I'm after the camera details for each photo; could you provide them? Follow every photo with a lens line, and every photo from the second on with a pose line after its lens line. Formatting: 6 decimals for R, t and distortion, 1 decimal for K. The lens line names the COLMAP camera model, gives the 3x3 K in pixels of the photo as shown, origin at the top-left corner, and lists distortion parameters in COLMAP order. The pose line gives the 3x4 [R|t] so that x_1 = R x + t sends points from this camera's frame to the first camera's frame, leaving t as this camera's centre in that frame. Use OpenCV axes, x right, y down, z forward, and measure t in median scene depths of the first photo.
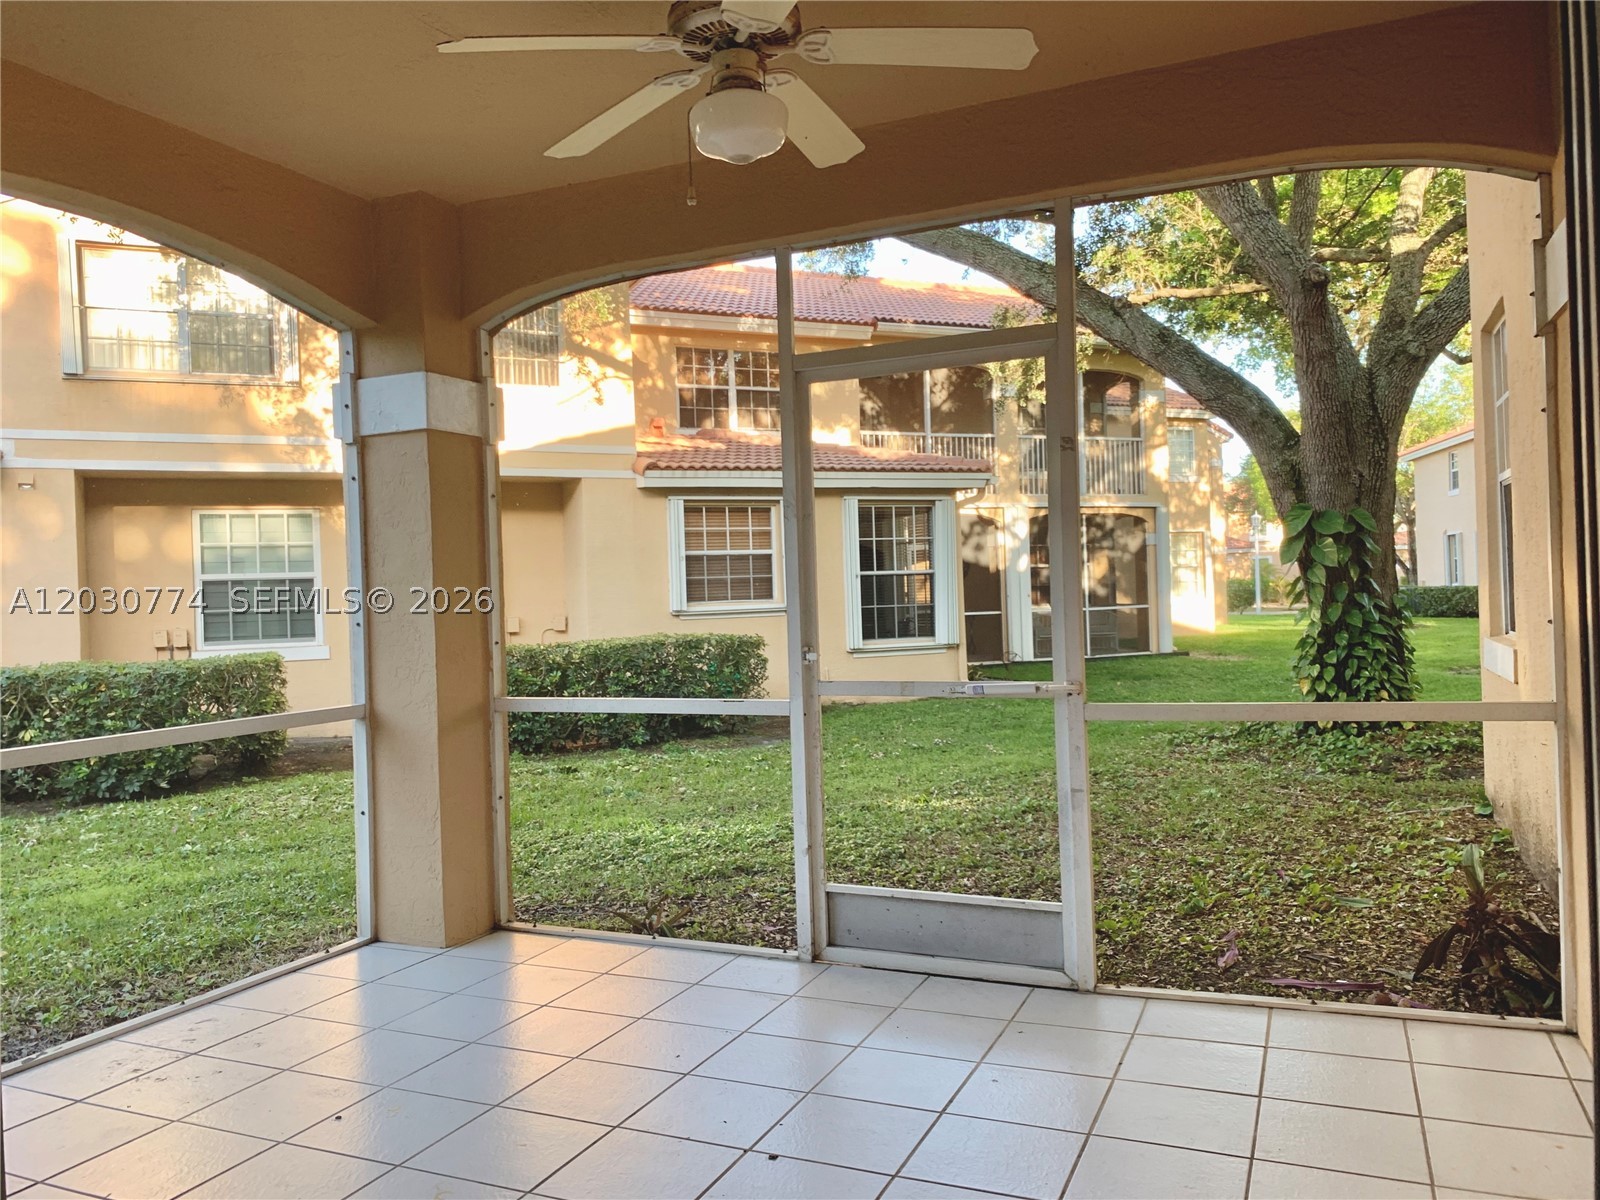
lens RADIAL K [[1211.7, 0, 795.3], [0, 1211.7, 590.9], [0, 0, 1]] dist [-0.002127, -0.003918]
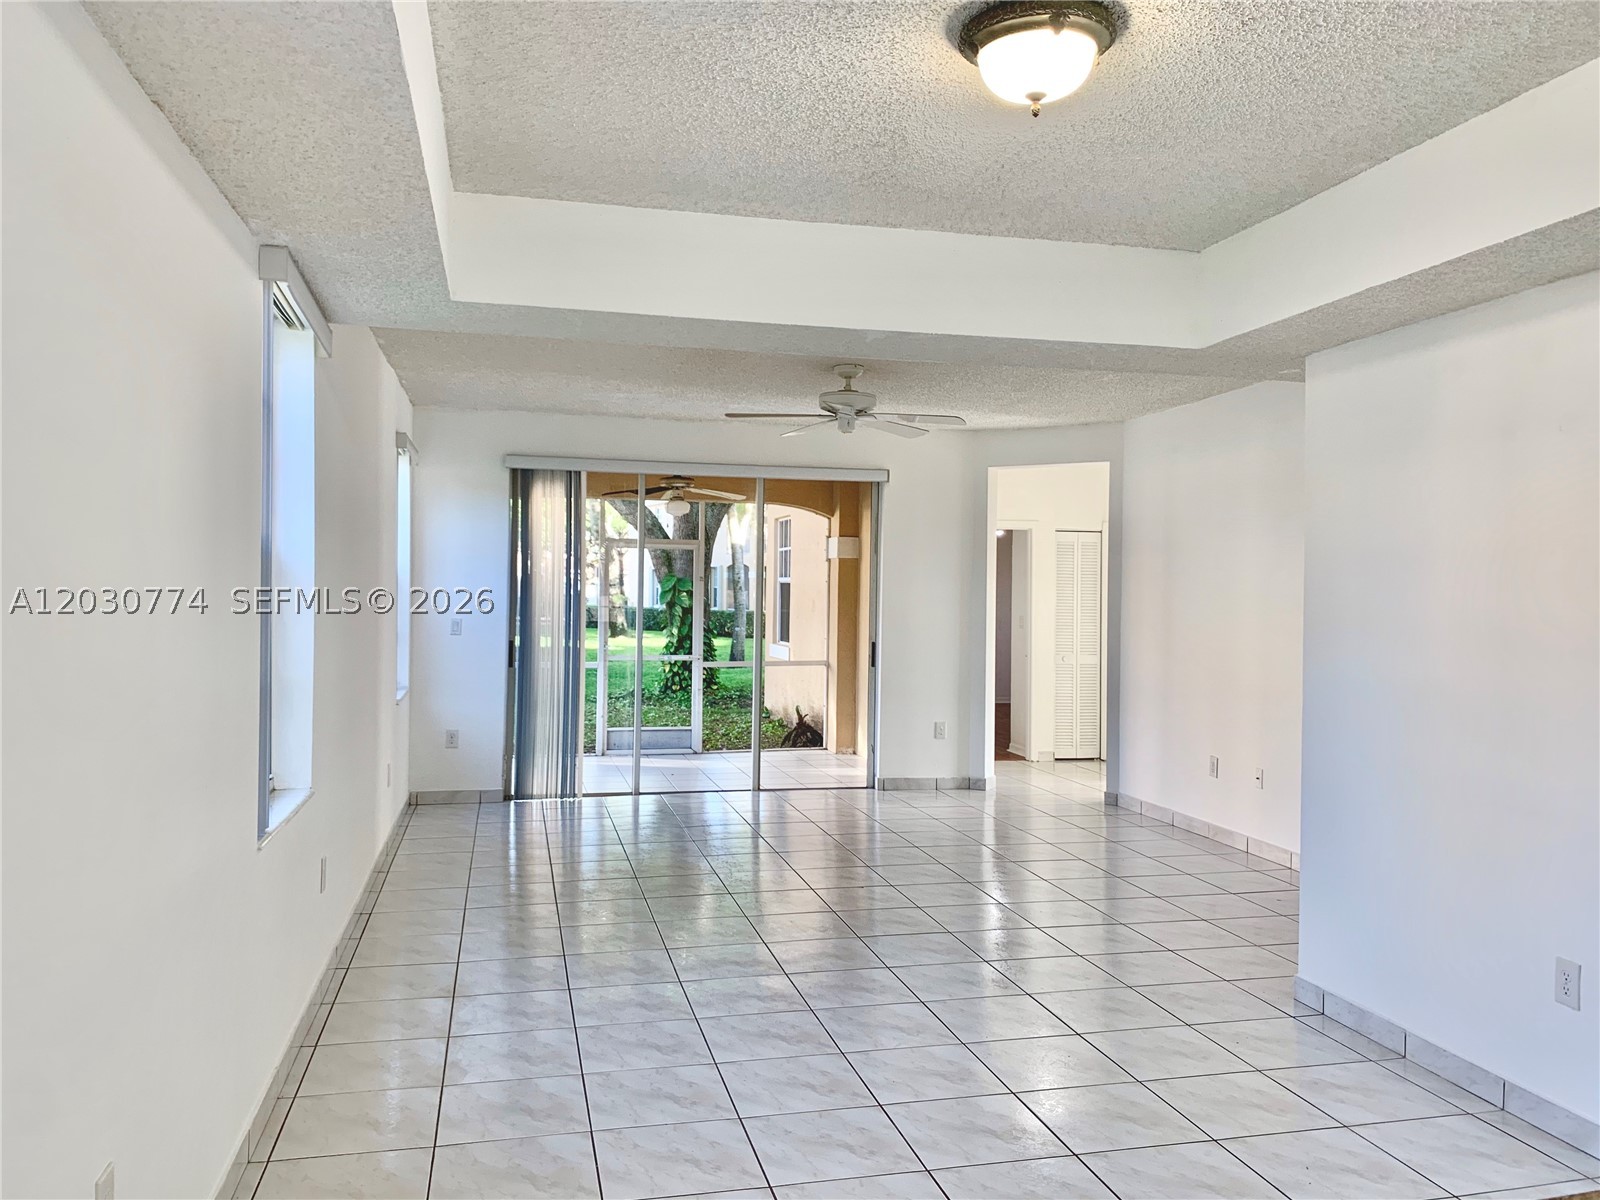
lens RADIAL K [[1205.1, 0, 800.0], [0, 1205.1, 600.0], [0, 0, 1]] dist [-0.000148, -0.043786]
pose [[0.791173, 0.037808, 0.610422, -0.858713], [-0.039896, 0.999152, -0.010175, -0.026895], [-0.610289, -0.016304, 0.792011, -0.947266]]
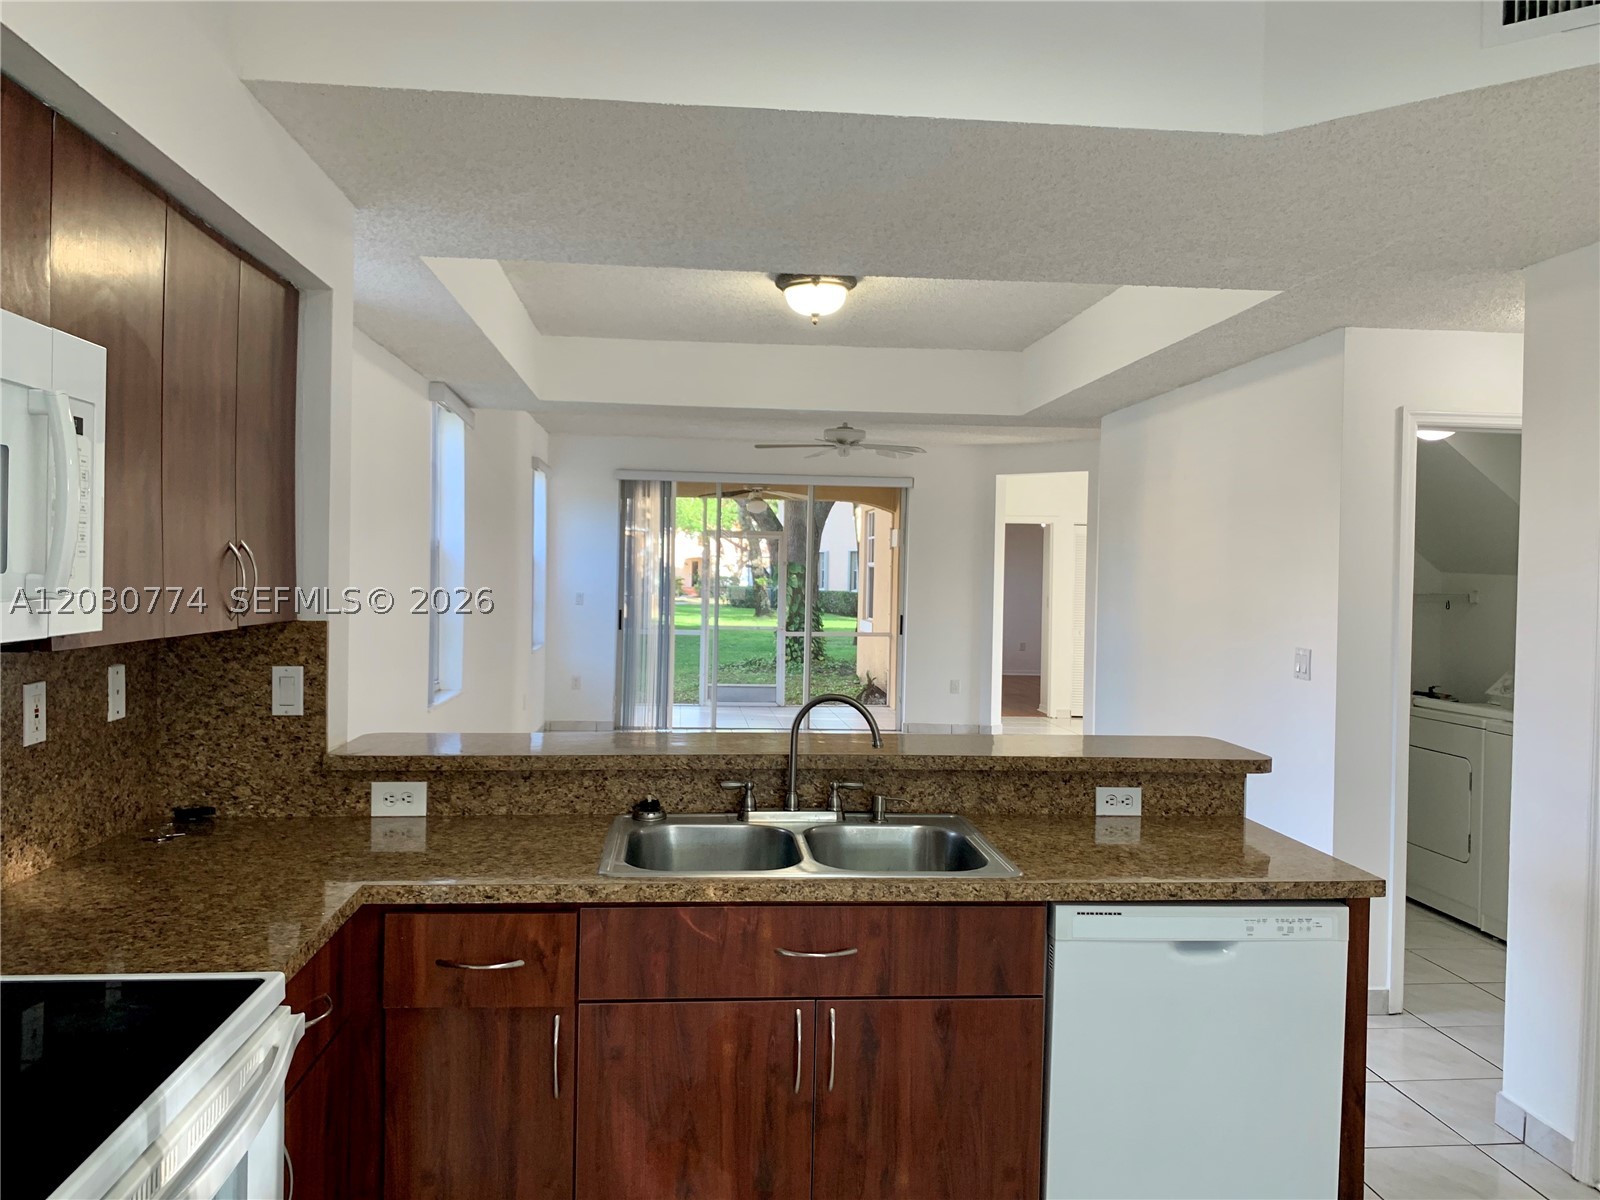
lens RADIAL K [[1211.7, 0, 795.3], [0, 1211.7, 590.9], [0, 0, 1]] dist [-0.002127, -0.003918]
pose [[0.869523, 0.040994, 0.492188, -0.945092], [-0.048175, 0.998837, 0.001914, -0.026406], [-0.491537, -0.025376, 0.870487, -1.364897]]
